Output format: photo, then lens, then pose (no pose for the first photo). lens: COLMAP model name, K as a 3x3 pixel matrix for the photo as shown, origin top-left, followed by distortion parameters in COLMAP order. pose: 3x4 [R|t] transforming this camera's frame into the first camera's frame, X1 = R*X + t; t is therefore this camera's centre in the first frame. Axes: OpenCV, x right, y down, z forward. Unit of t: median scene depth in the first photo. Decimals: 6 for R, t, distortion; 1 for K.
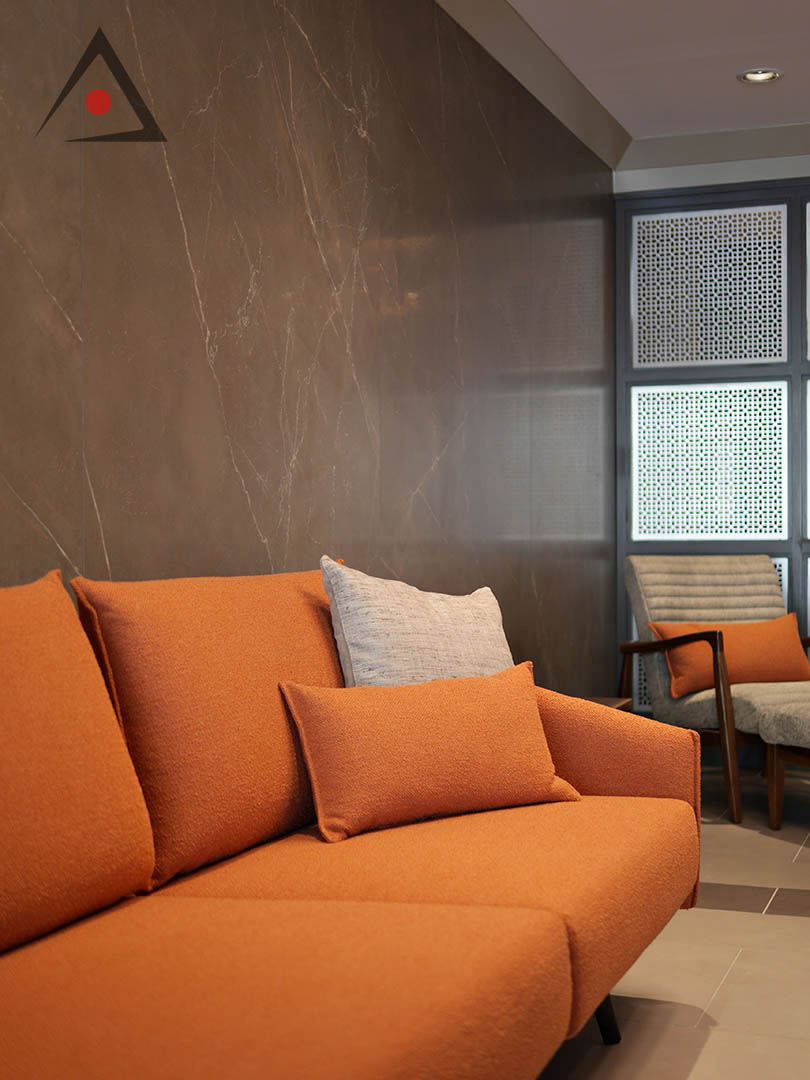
lens RADIAL K [[1576.0, 0, 405.0], [0, 1576.0, 540.0], [0, 0, 1]] dist [-0.001541, -0.002639]
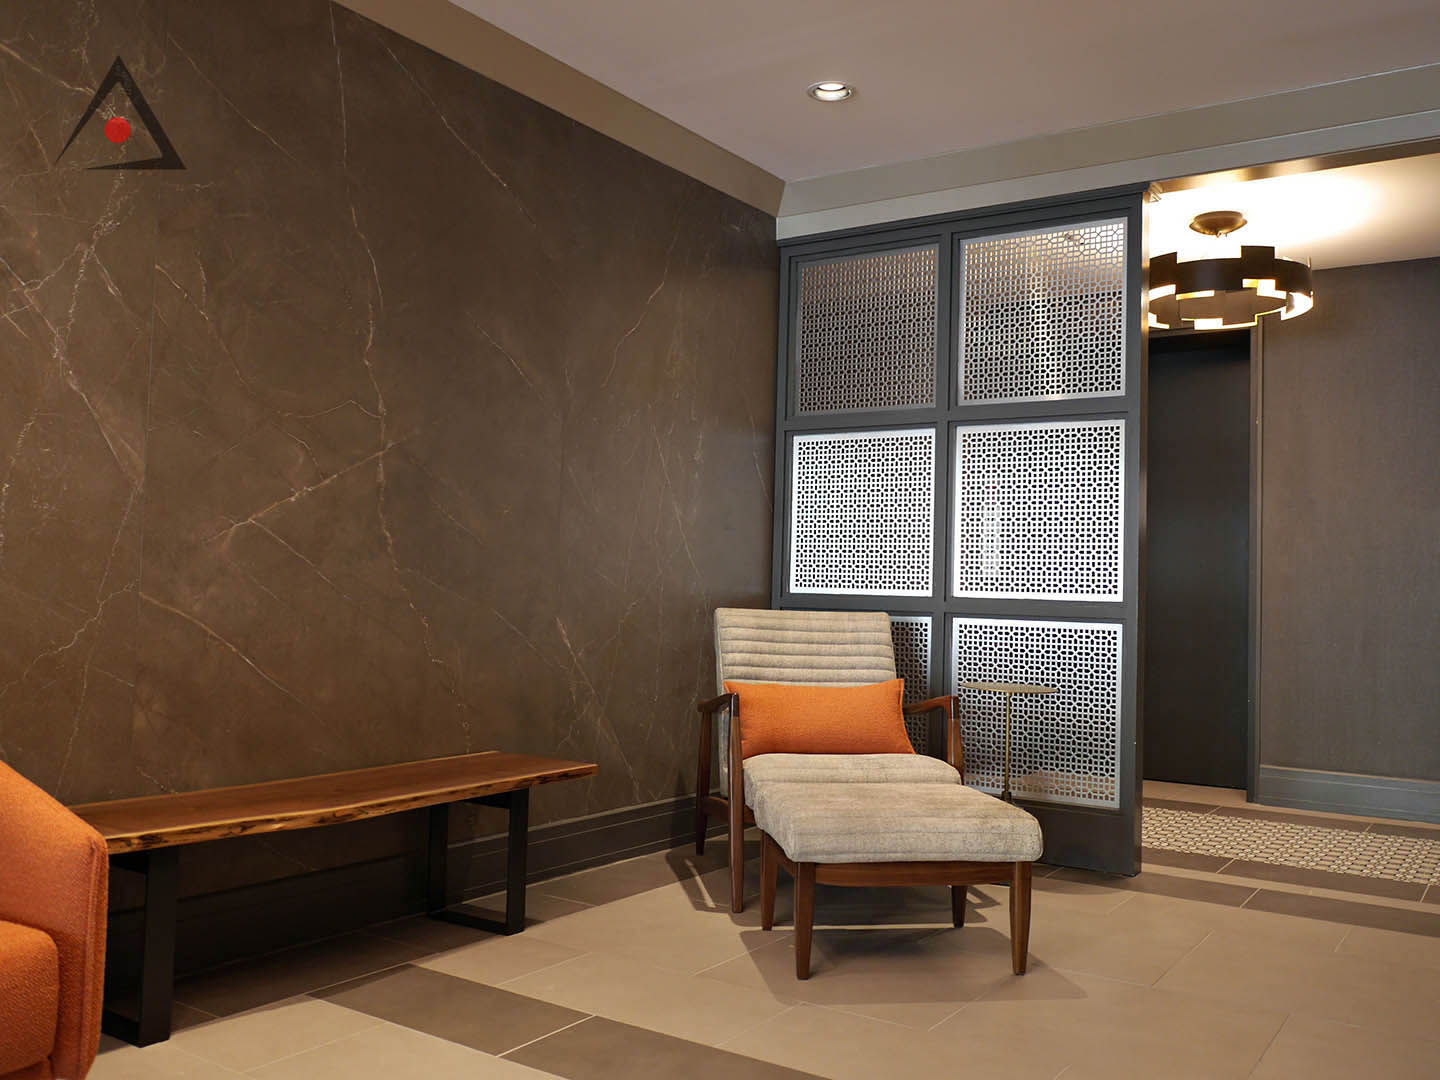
lens RADIAL K [[1286.8, 0, 721.3], [0, 1286.8, 509.7], [0, 0, 1]] dist [0.000115, 0.004246]
pose [[0.973351, 0.018261, -0.228593, 0.534919], [-0.032610, 0.997716, -0.059151, -0.005068], [0.226991, 0.065029, 0.971723, 0.414727]]
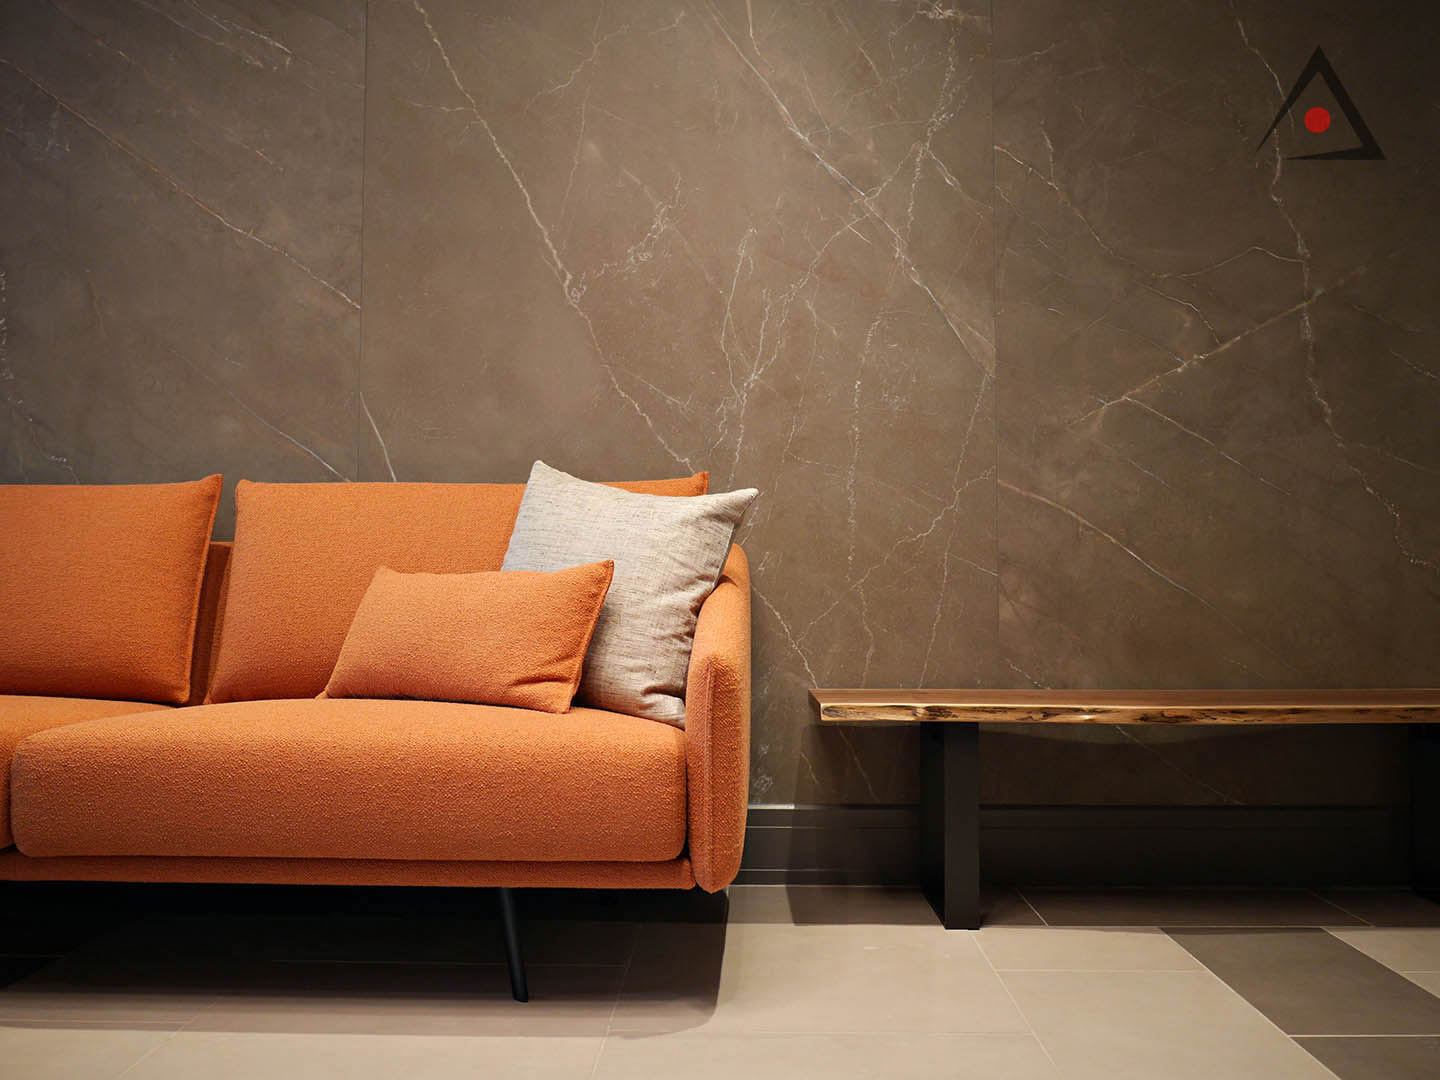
lens RADIAL K [[1280.1, 0, 656.3], [0, 1280.1, 499.0], [0, 0, 1]] dist [-0.006646, -0.003929]
pose [[0.324027, -0.058077, -0.944263, 0.668625], [-0.003172, 0.998042, -0.062473, 0.075196], [0.946042, 0.023238, 0.323208, 0.682858]]
